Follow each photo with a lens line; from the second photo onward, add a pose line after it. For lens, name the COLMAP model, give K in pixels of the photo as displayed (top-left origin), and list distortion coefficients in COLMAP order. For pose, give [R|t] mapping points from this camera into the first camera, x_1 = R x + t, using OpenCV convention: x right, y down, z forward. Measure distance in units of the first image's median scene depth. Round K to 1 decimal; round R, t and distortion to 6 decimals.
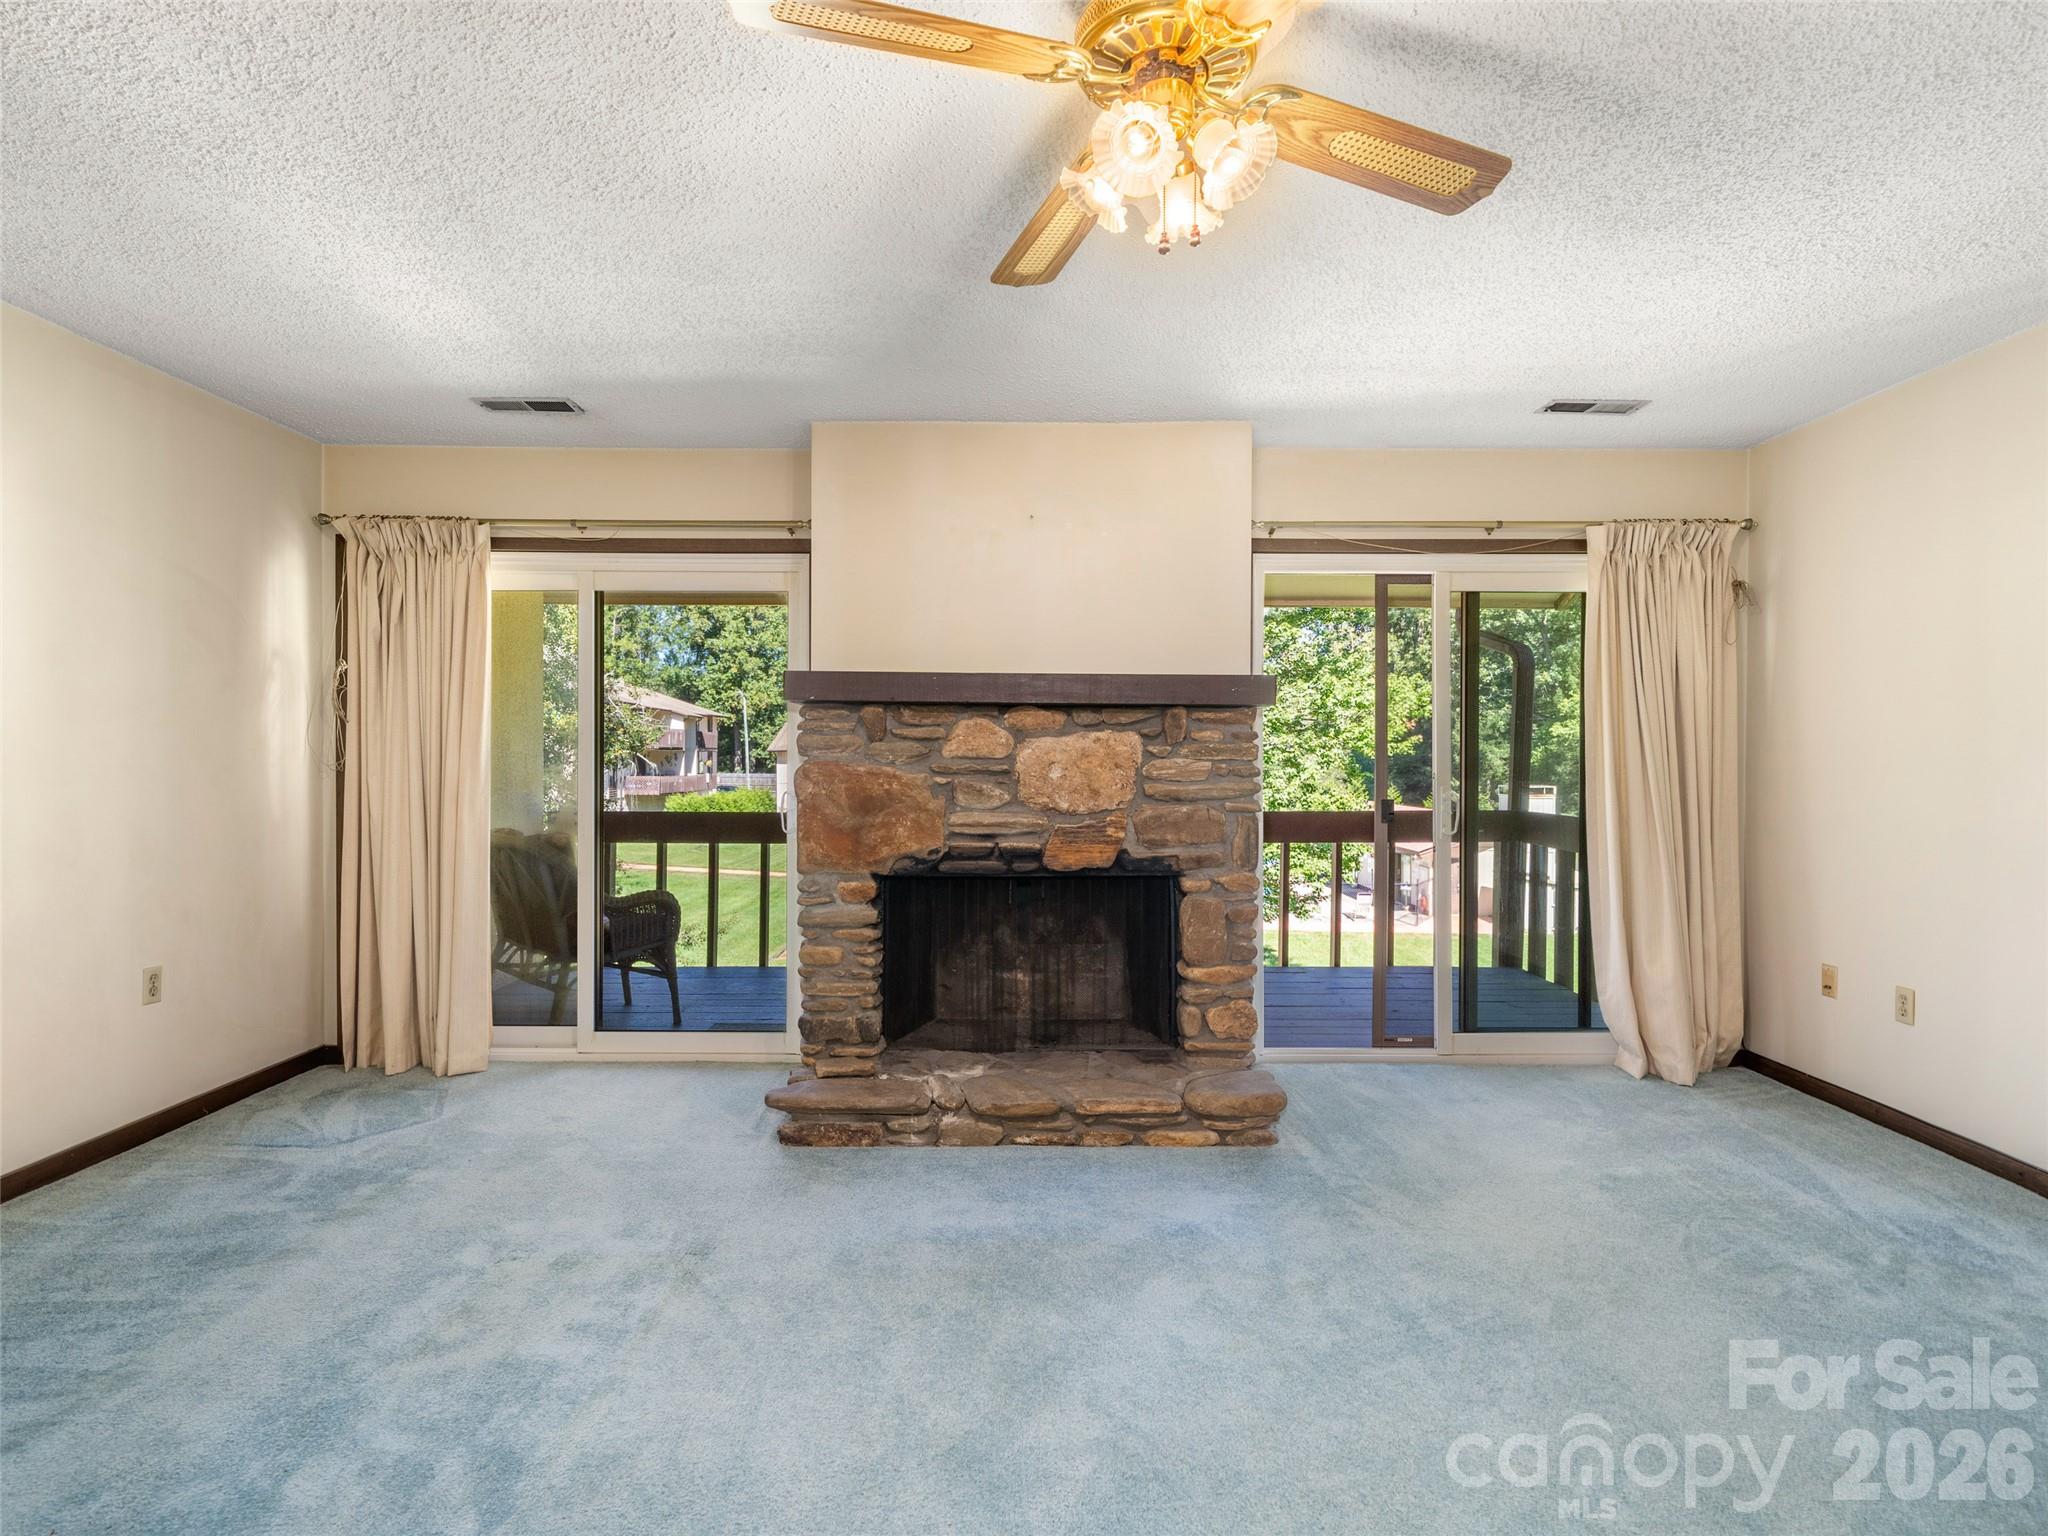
lens RADIAL K [[1044.8, 0, 1024.0], [0, 1044.8, 768.0], [0, 0, 1]] dist [0.000593, 0.000123]
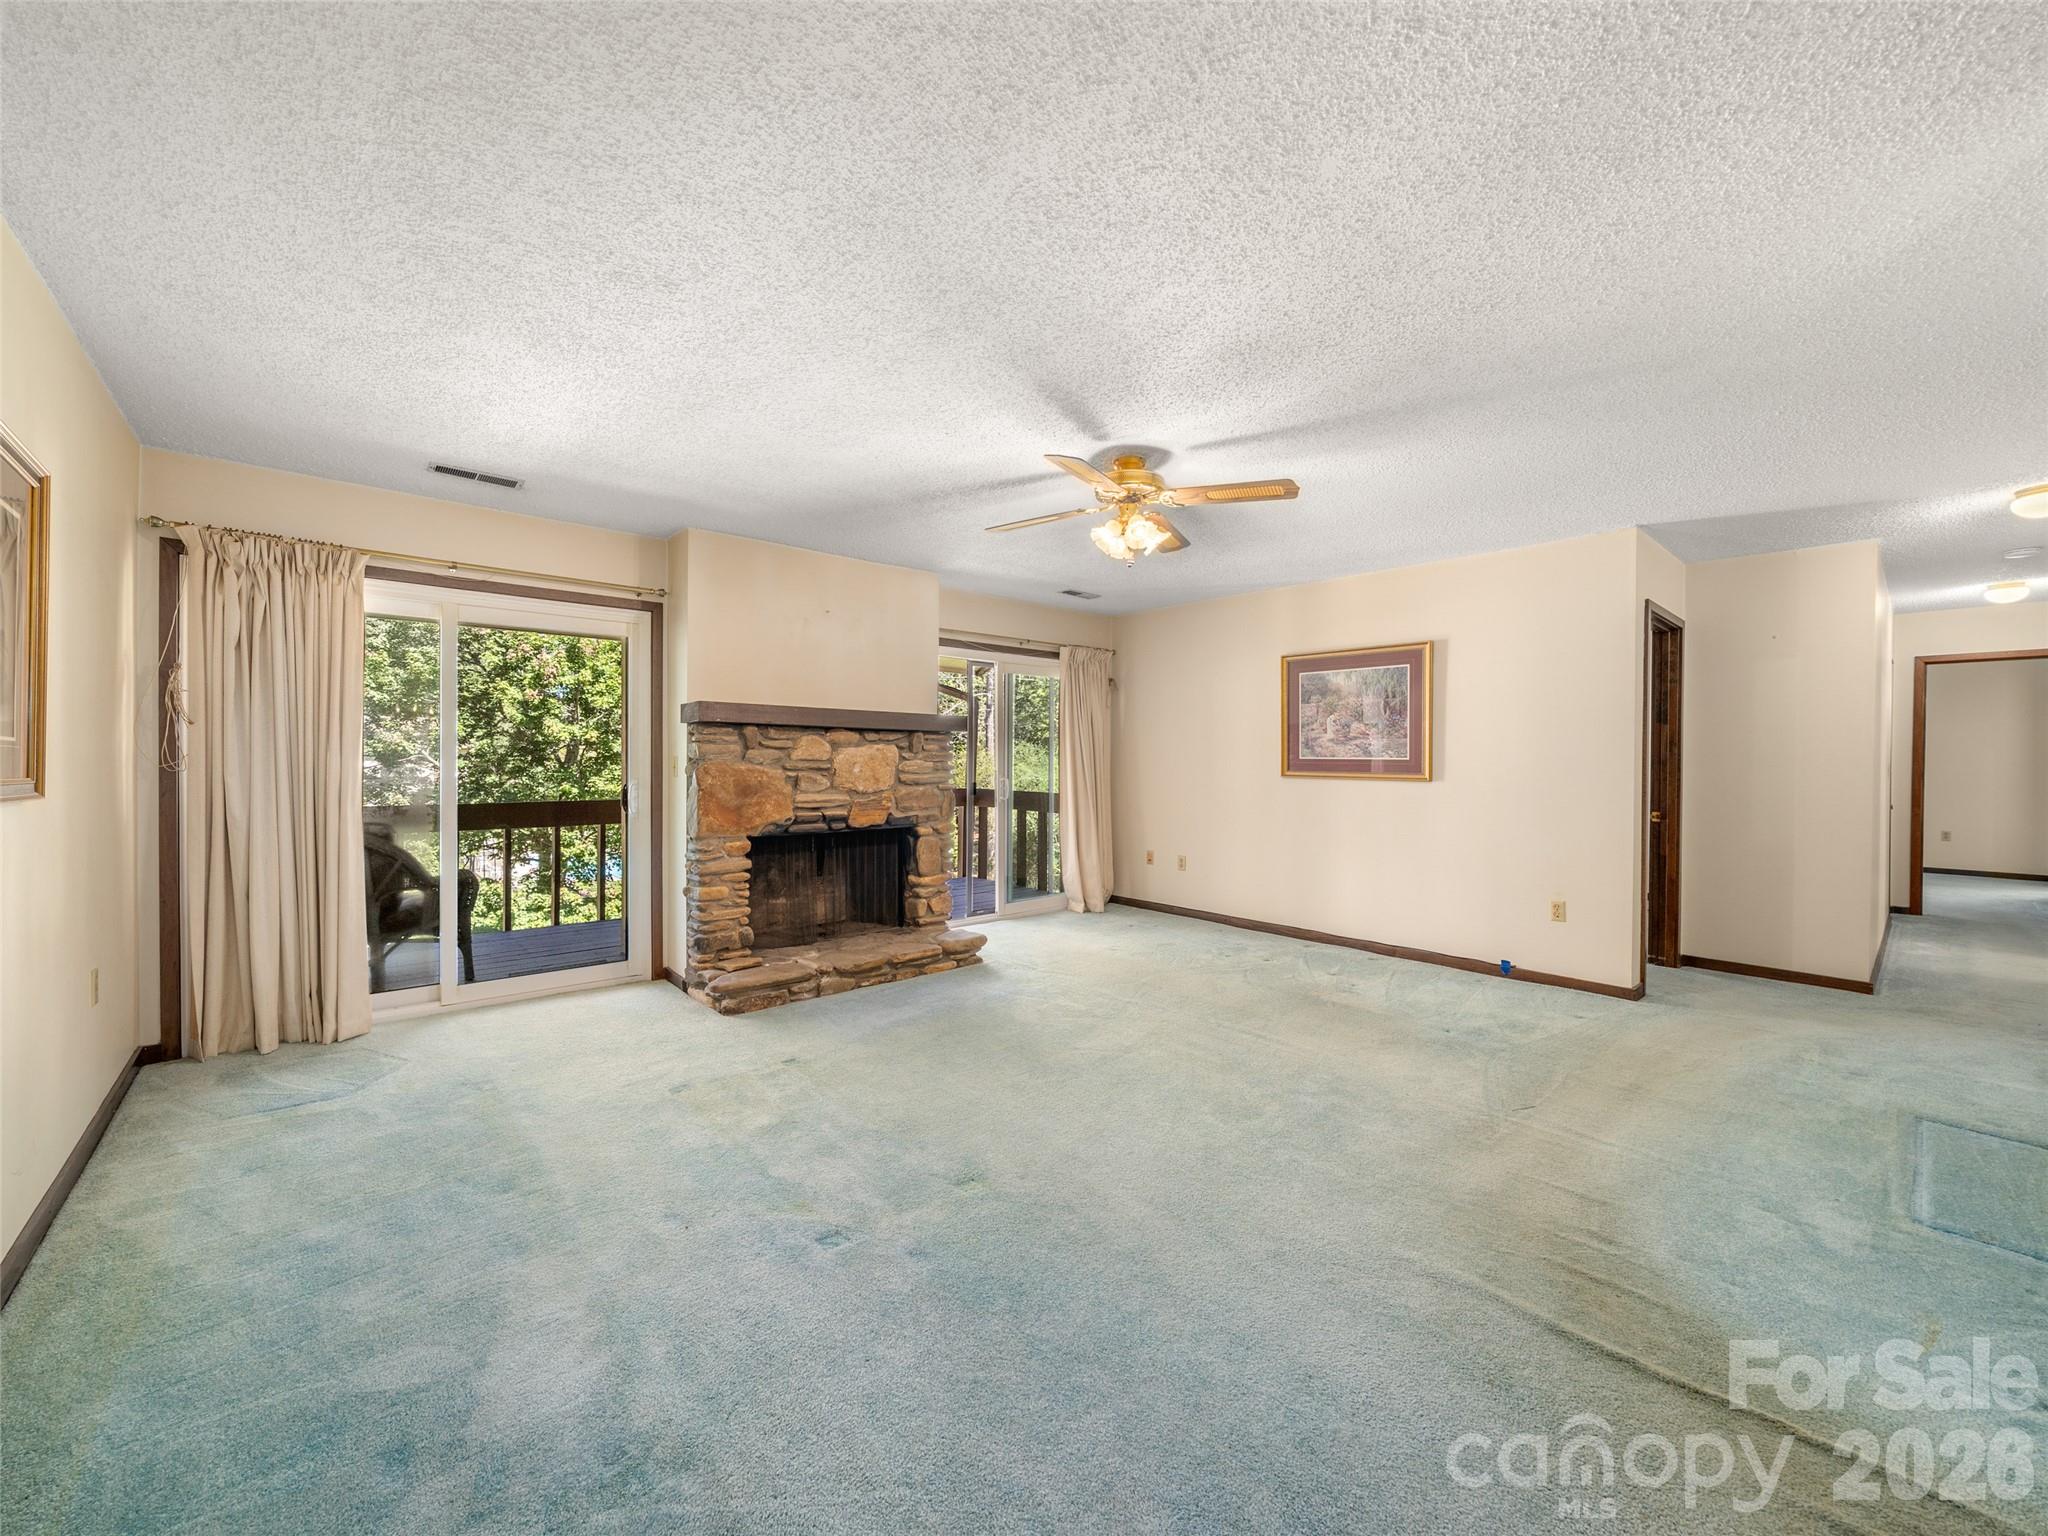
lens RADIAL K [[797.9, 0, 1024.4], [0, 797.9, 764.4], [0, 0, 1]] dist [-0.012629, -0.000024]
pose [[0.751147, -0.002849, 0.660129, -0.609708], [0.002746, 0.999996, 0.001190, -0.003460], [-0.660130, 0.000919, 0.751151, -0.138307]]
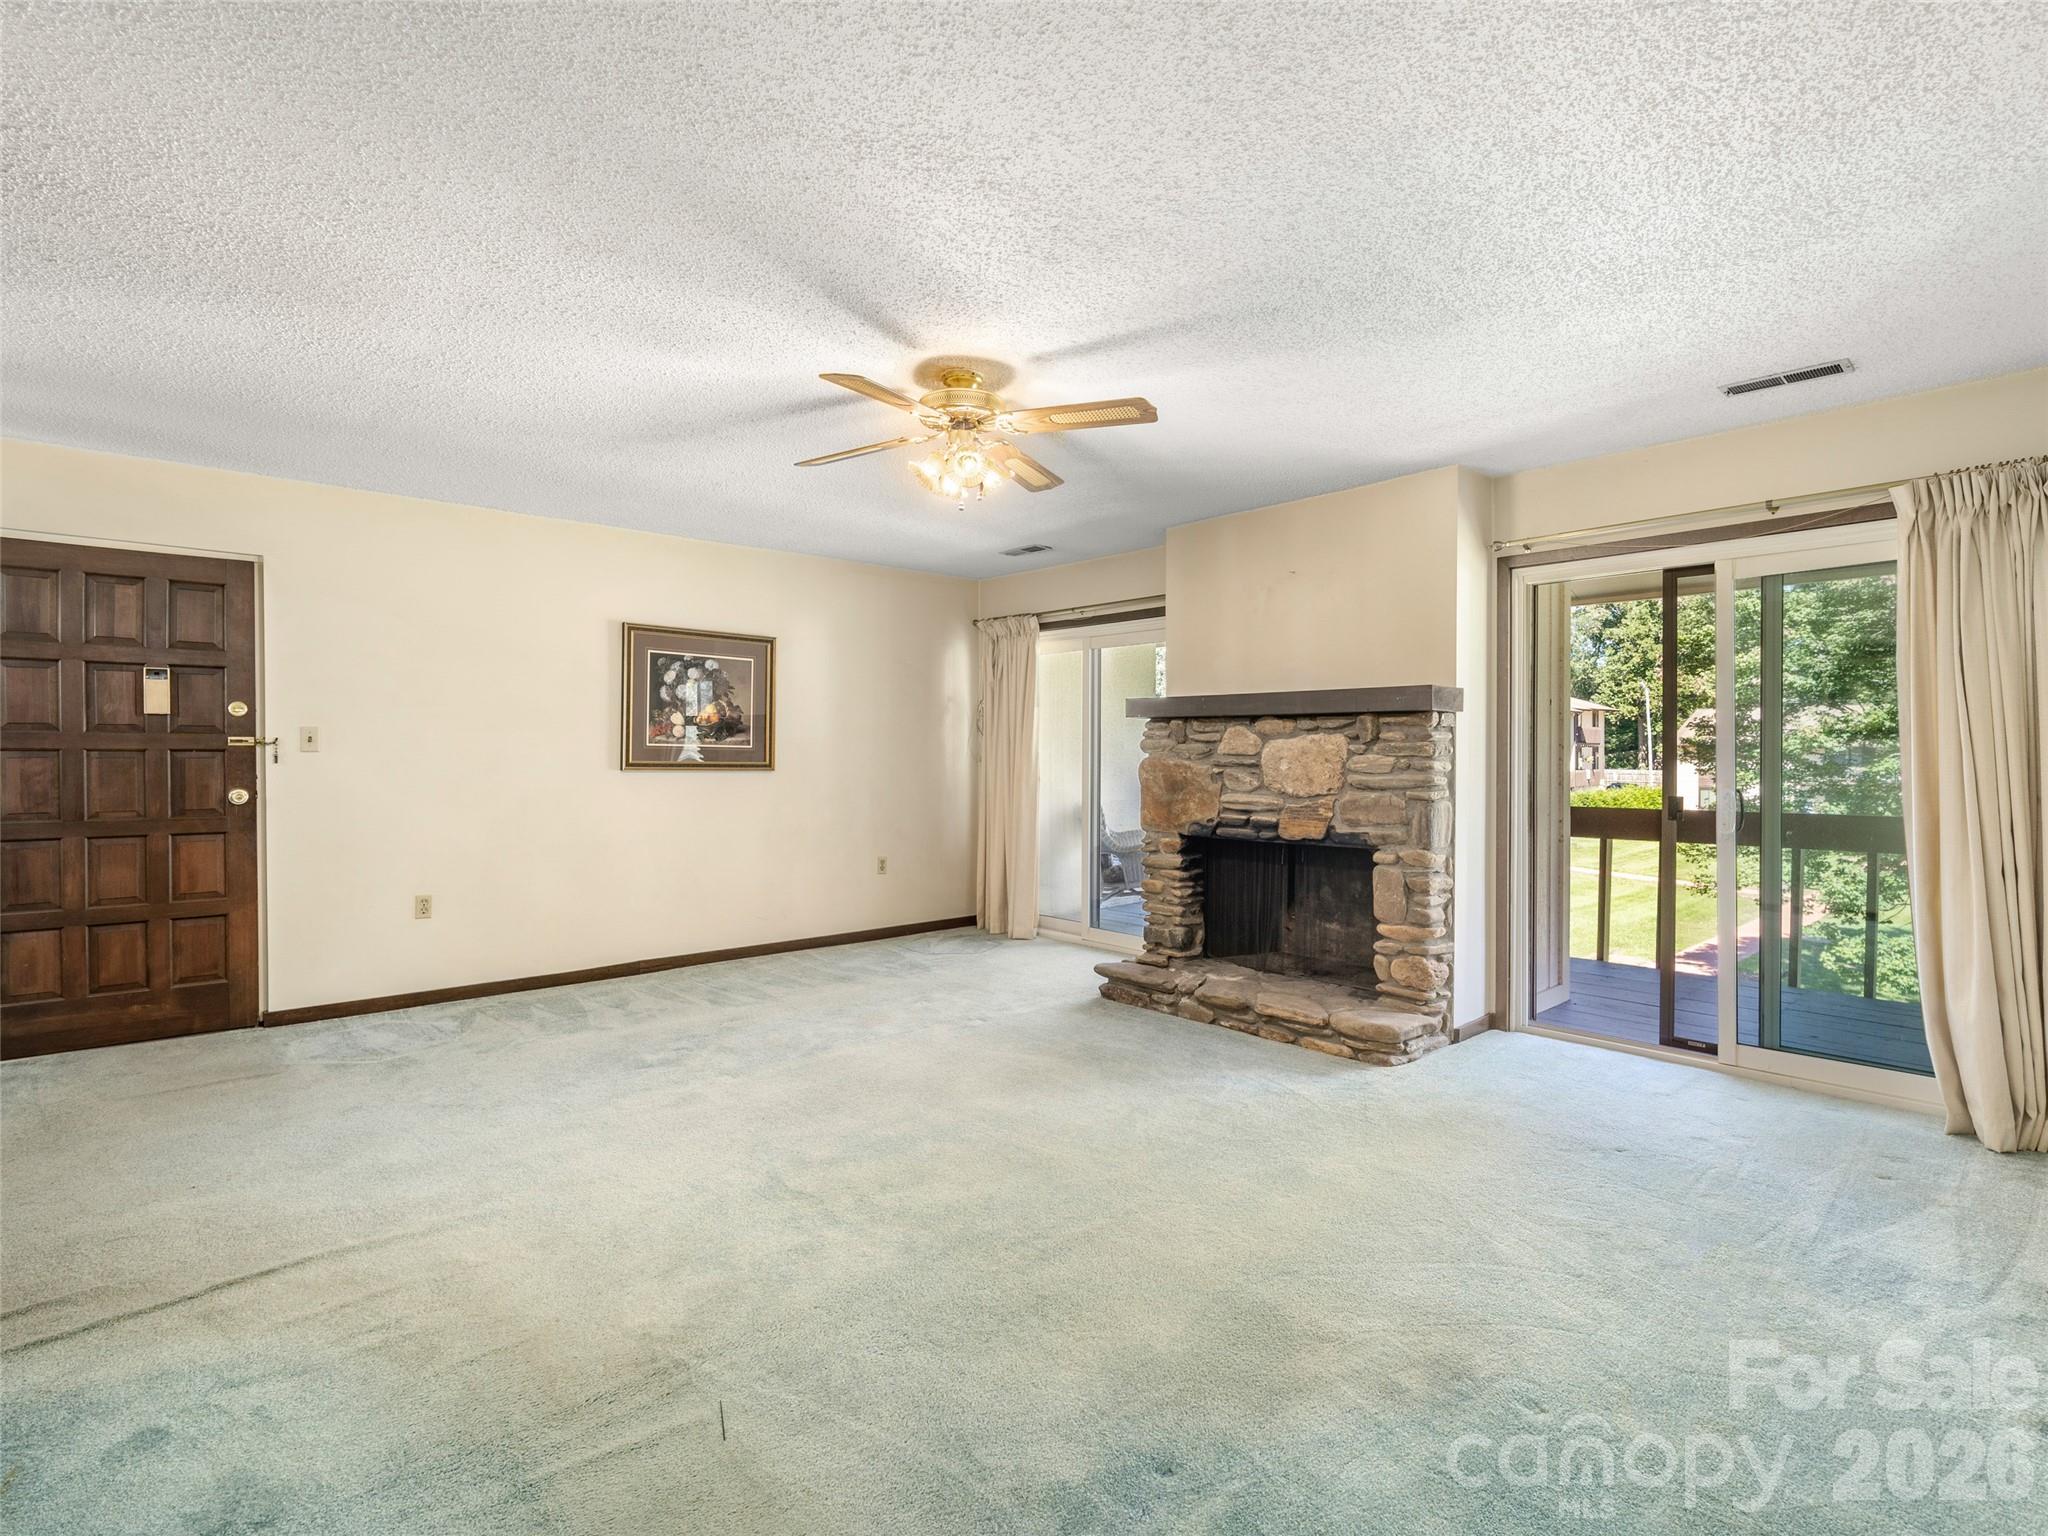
lens RADIAL K [[1002.6, 0, 1027.4], [0, 1002.6, 760.5], [0, 0, 1]] dist [0.001092, -0.000070]
pose [[0.670524, 0.003291, -0.741880, 0.758988], [-0.005694, 0.999984, -0.000710, 0.000752], [0.741866, 0.004701, 0.670532, -0.104068]]
